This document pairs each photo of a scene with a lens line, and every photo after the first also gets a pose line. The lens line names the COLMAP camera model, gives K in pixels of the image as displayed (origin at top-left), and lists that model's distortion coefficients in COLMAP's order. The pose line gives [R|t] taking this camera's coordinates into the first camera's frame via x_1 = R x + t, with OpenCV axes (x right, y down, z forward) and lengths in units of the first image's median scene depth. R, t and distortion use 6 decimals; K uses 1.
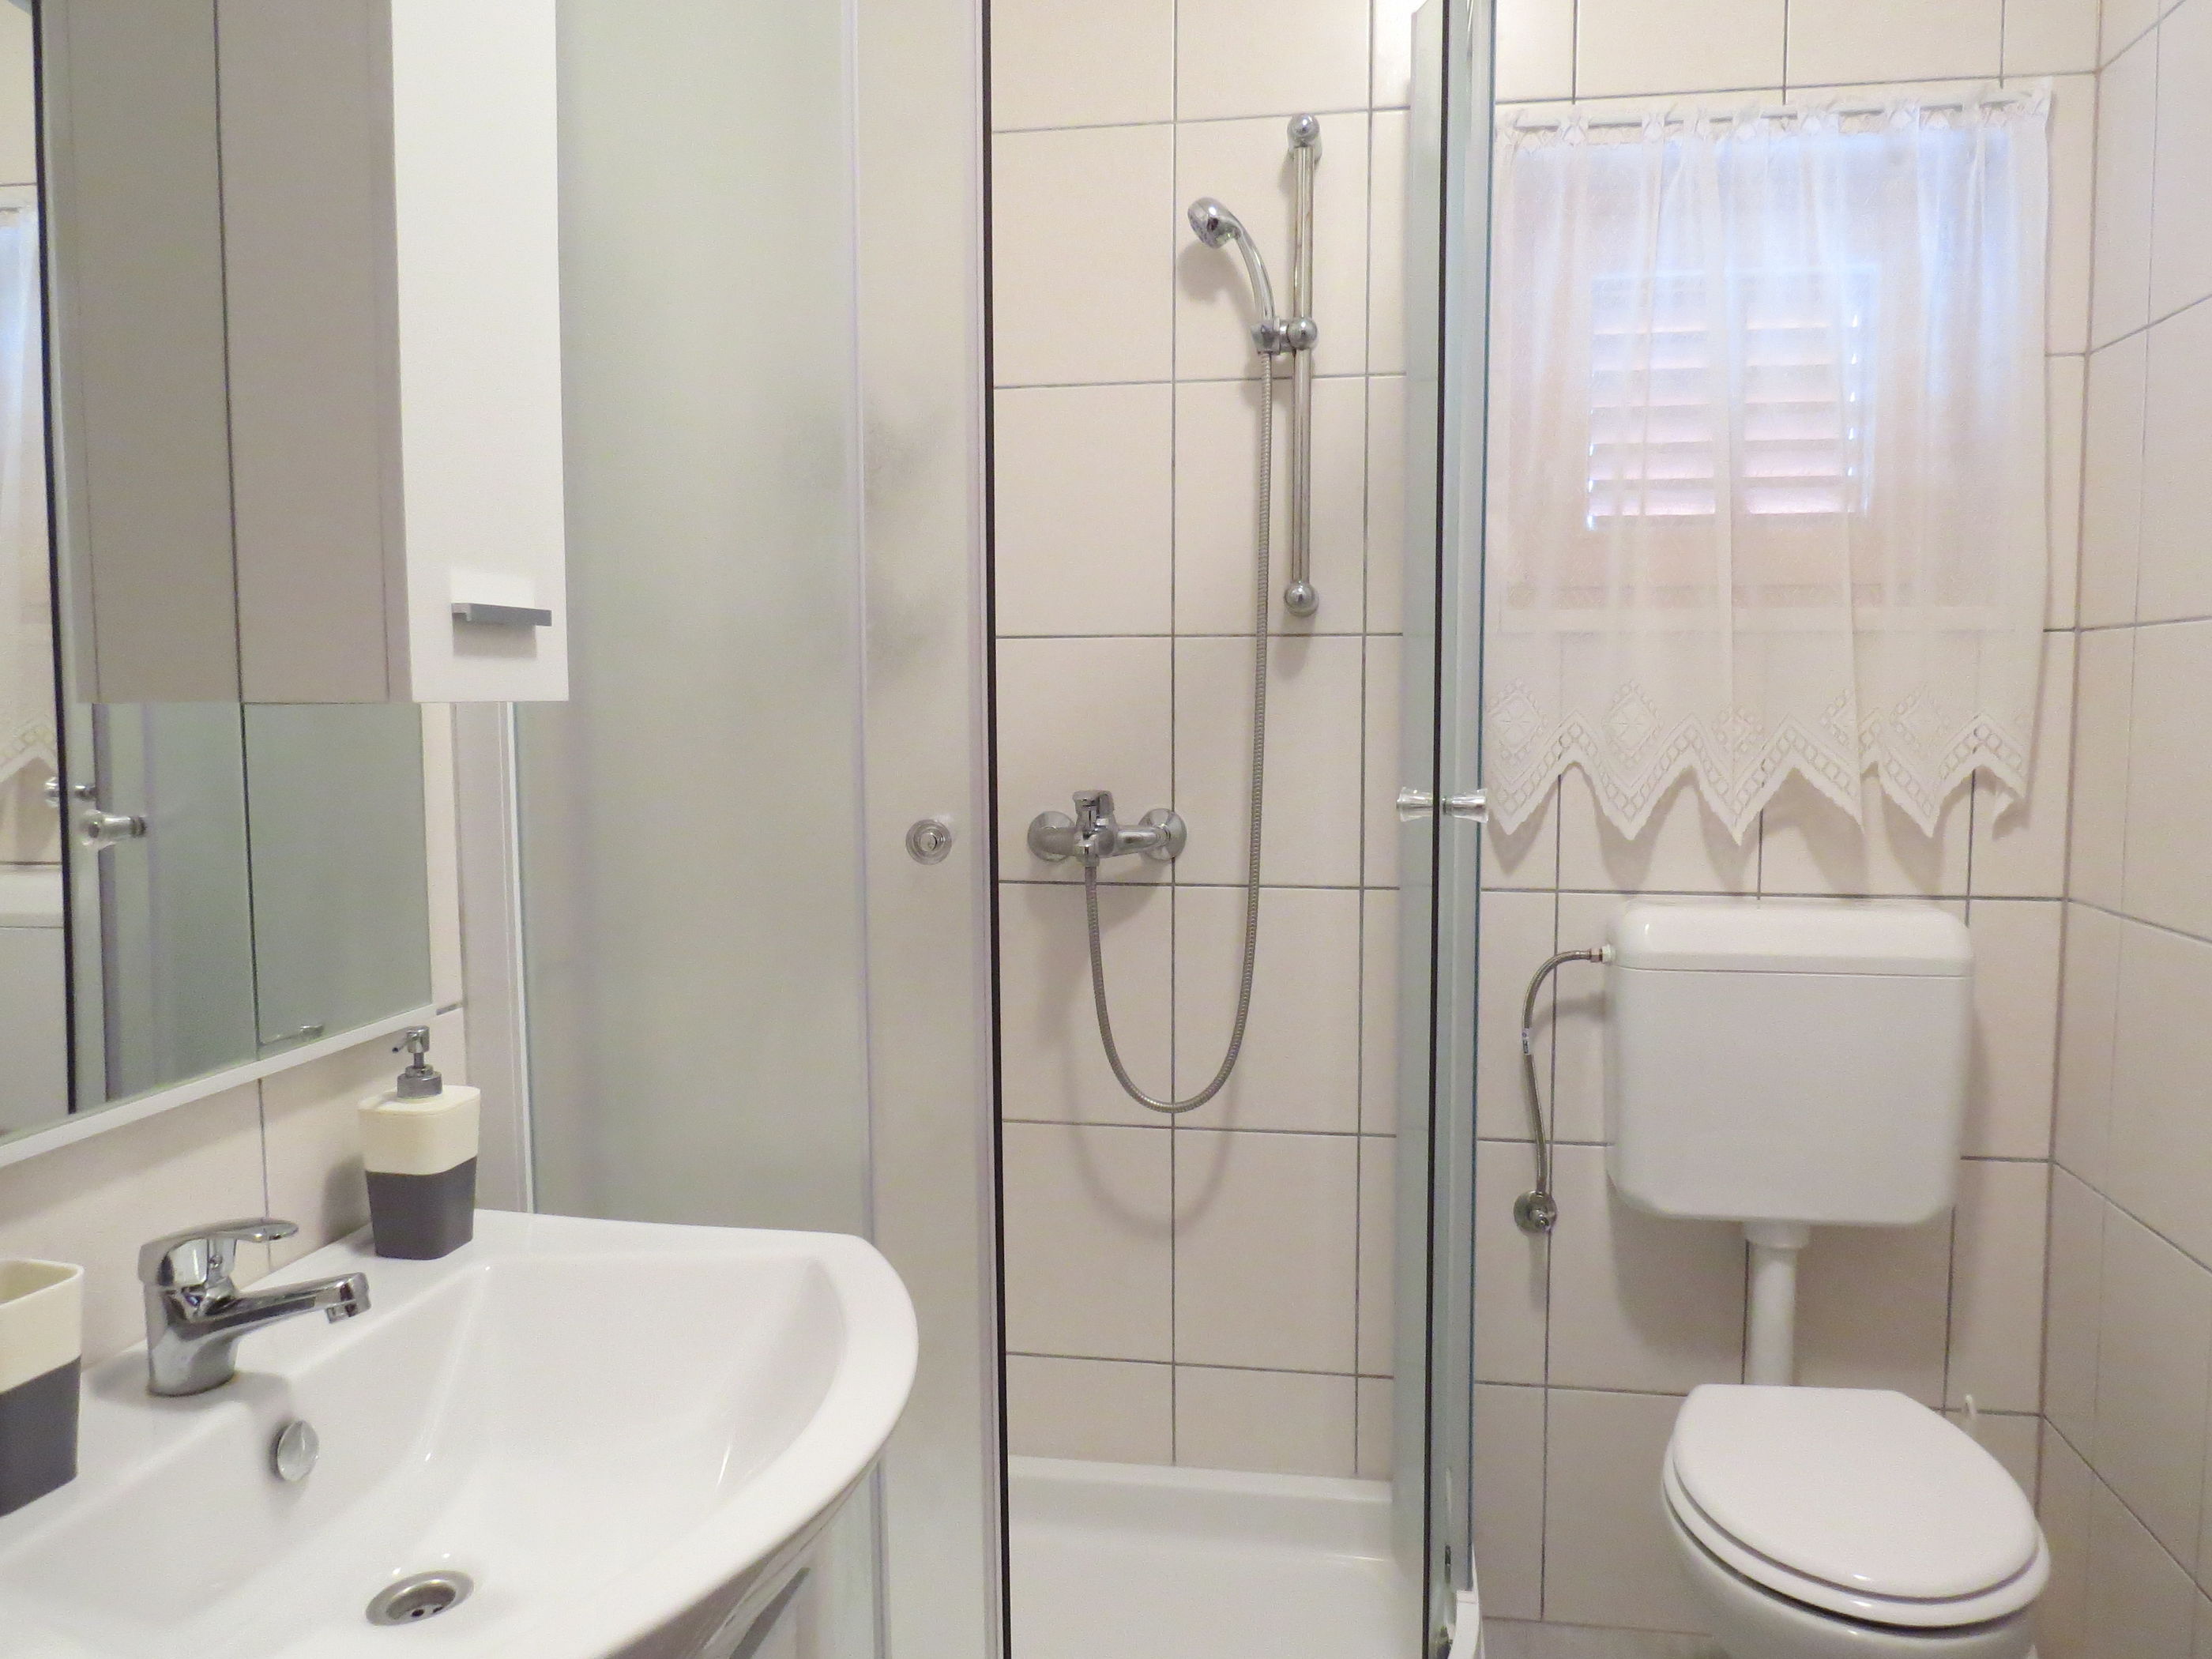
lens RADIAL K [[1580.2, 0, 1106.0], [0, 1580.2, 829.5], [0, 0, 1]] dist [-0.005496, -0.007076]
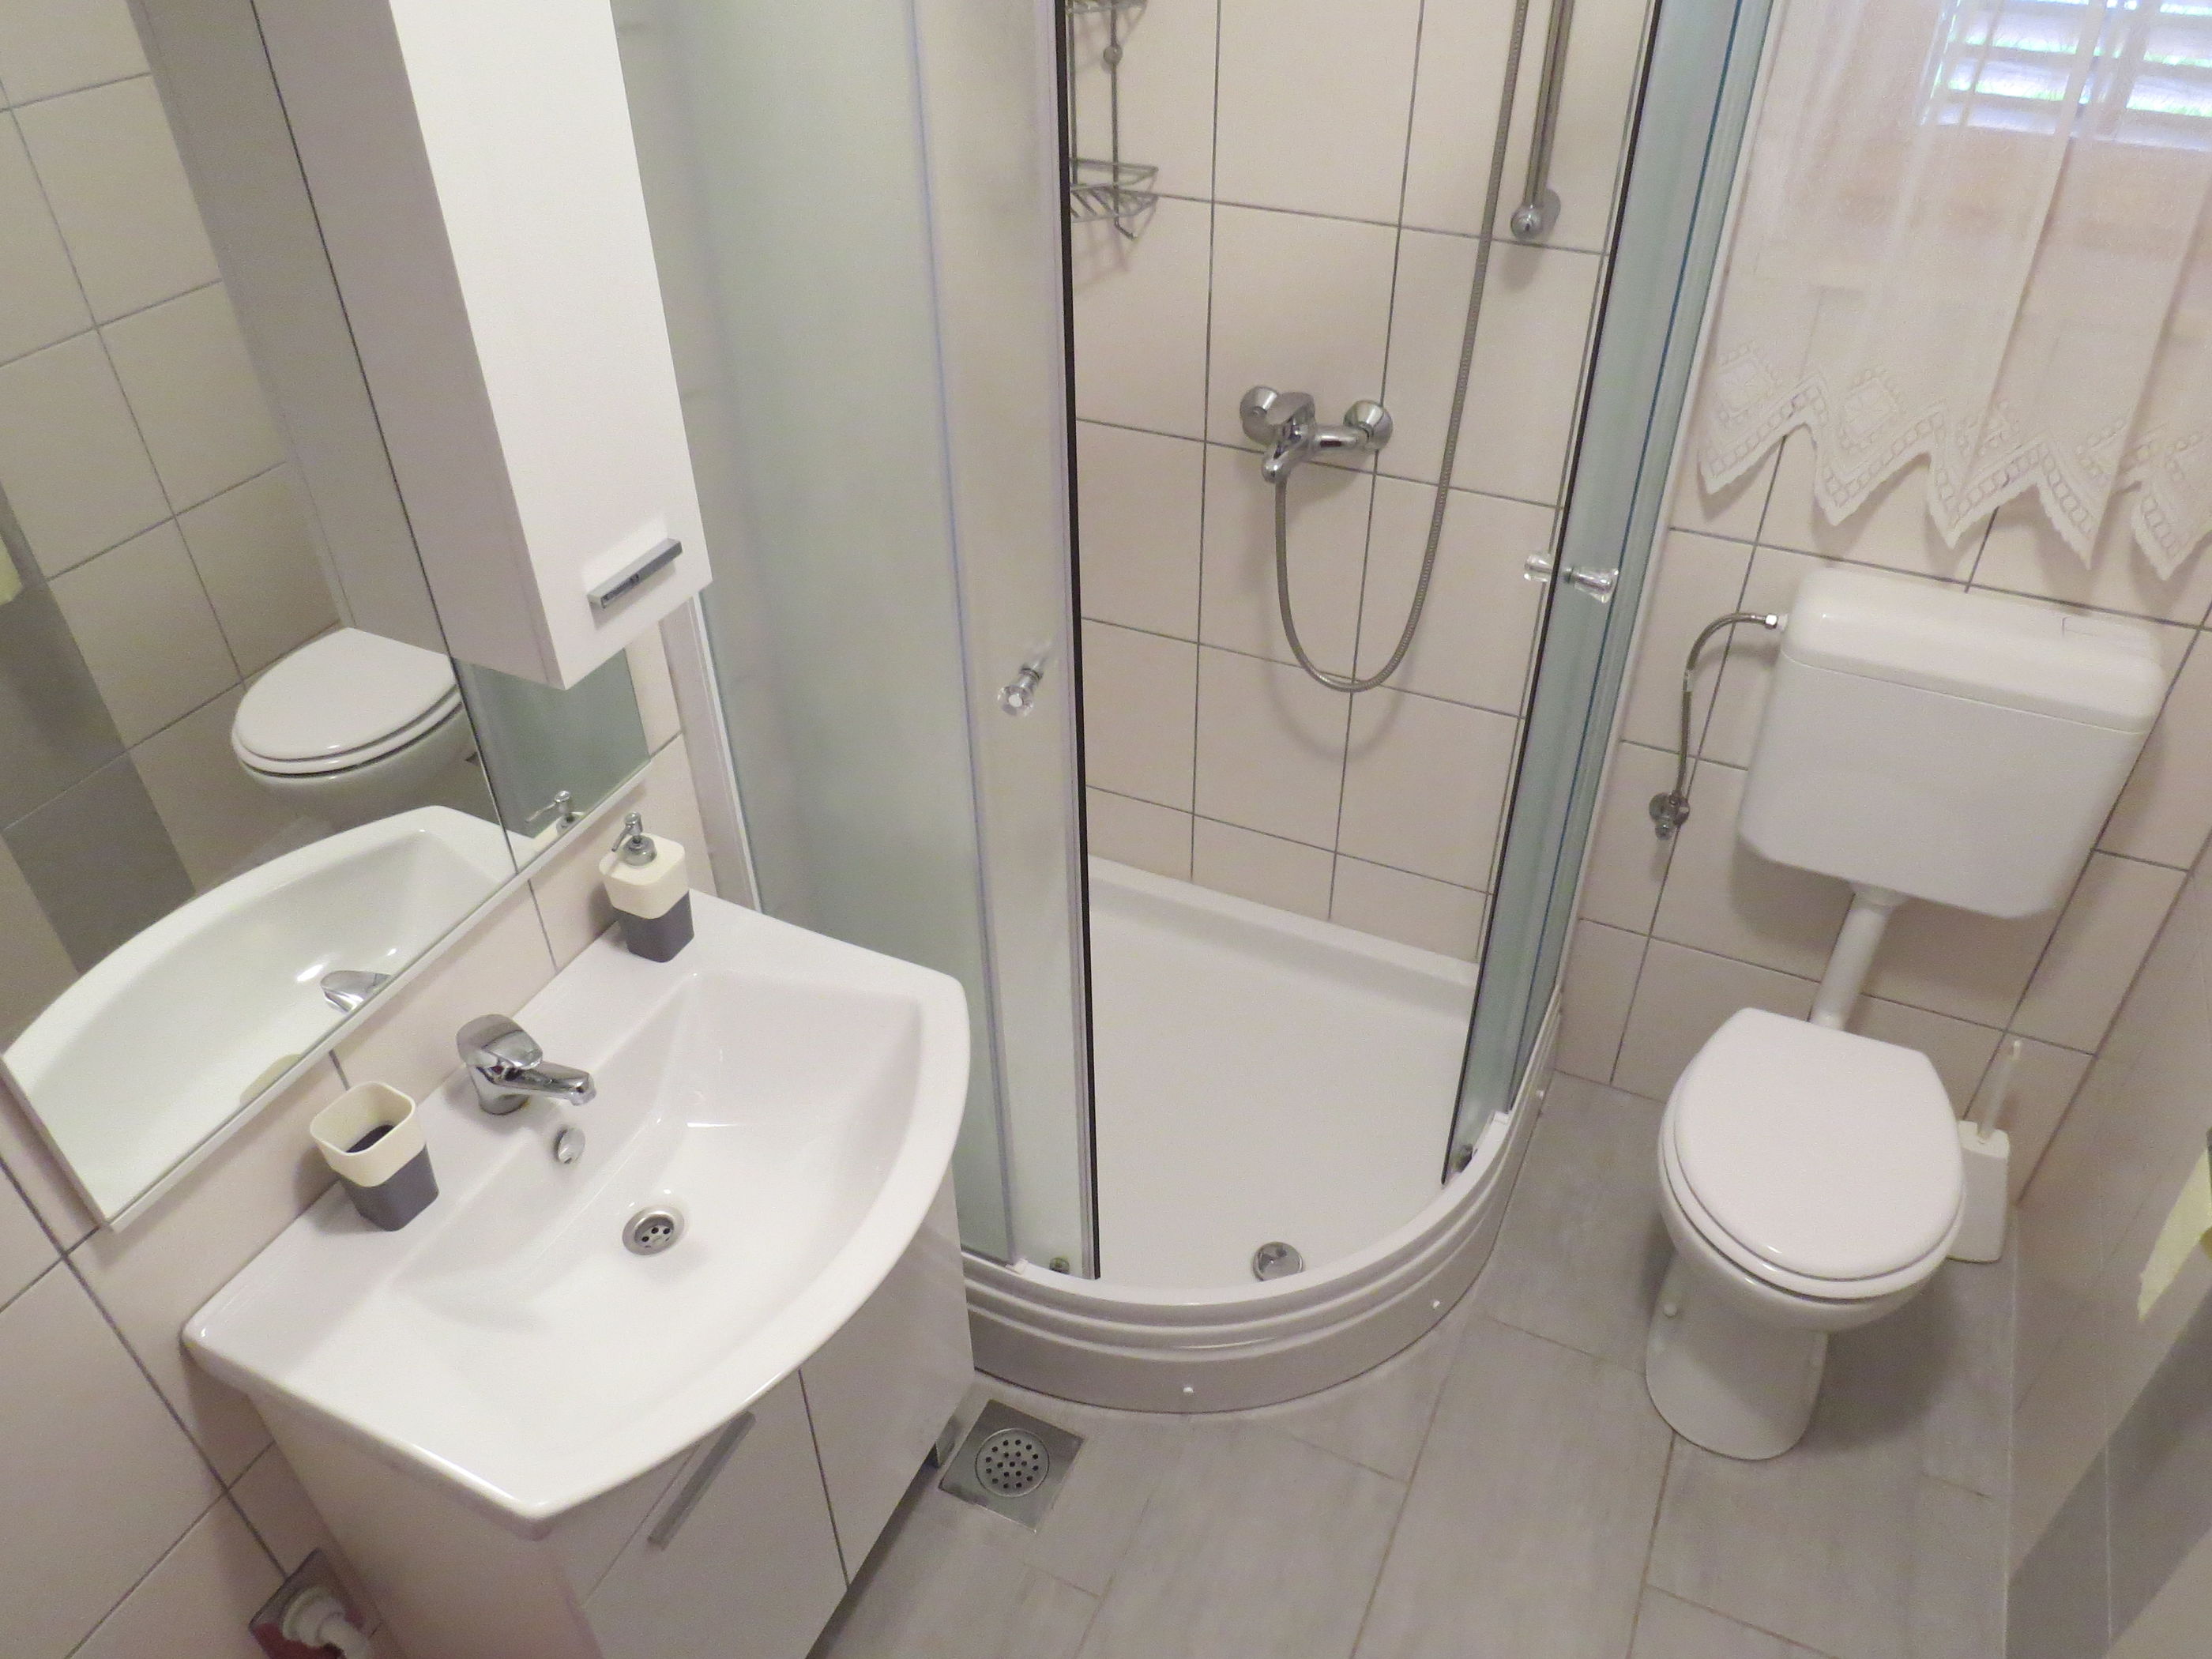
lens RADIAL K [[1580.2, 0, 1106.0], [0, 1580.2, 829.5], [0, 0, 1]] dist [-0.005496, -0.007076]
pose [[0.963717, 0.160130, -0.213562, 0.136915], [-0.016712, 0.834703, 0.550447, -0.349527], [0.266404, -0.526906, 0.807093, 0.012309]]
